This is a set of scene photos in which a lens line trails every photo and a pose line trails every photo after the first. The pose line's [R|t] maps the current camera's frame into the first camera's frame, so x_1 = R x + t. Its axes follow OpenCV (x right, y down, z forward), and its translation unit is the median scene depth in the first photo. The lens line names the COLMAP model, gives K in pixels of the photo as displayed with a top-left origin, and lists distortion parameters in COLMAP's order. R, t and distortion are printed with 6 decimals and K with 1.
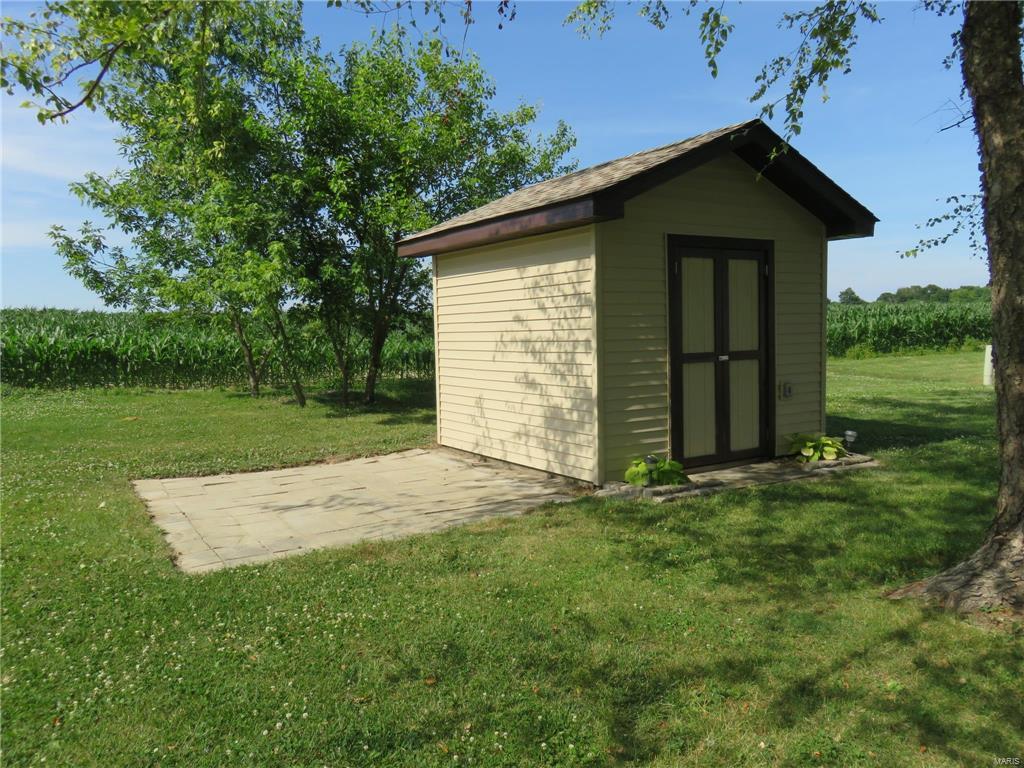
lens RADIAL K [[761.6, 0, 511.9], [0, 761.6, 384.0], [0, 0, 1]] dist [-0.010477, 0.001309]
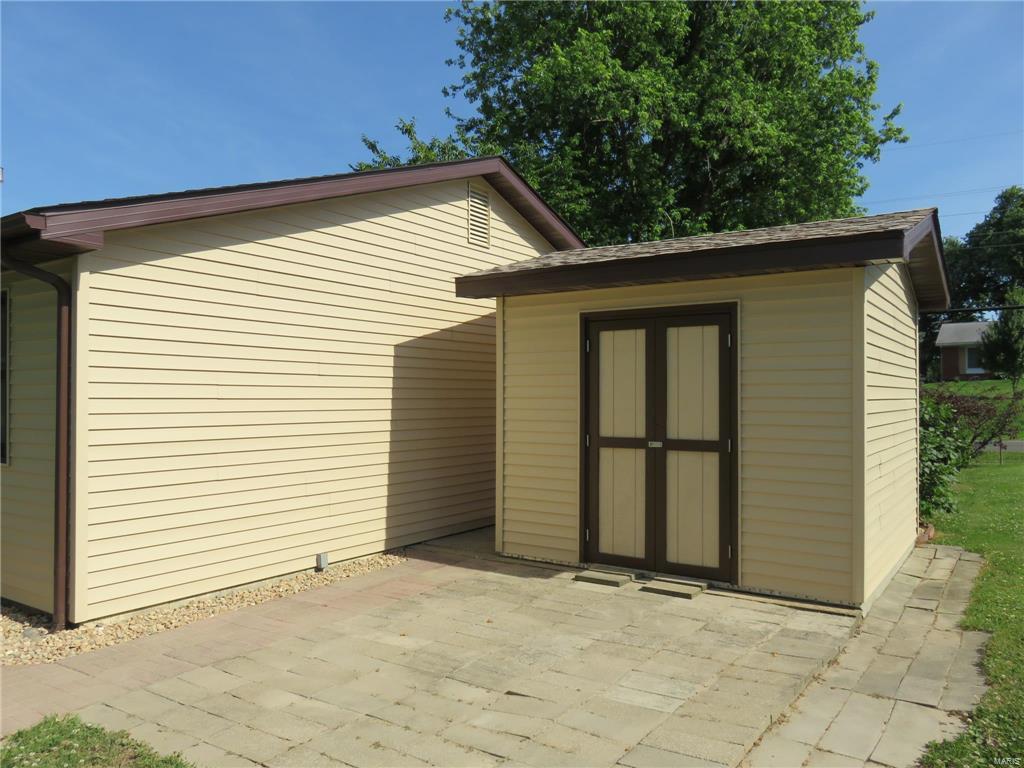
lens RADIAL K [[761.6, 0, 512.7], [0, 761.6, 385.2], [0, 0, 1]] dist [-0.010477, 0.001309]
pose [[0.403938, 0.013280, -0.914690, 0.982636], [-0.077139, 0.996828, -0.019593, -0.071847], [0.911528, 0.078473, 0.403681, 0.516794]]
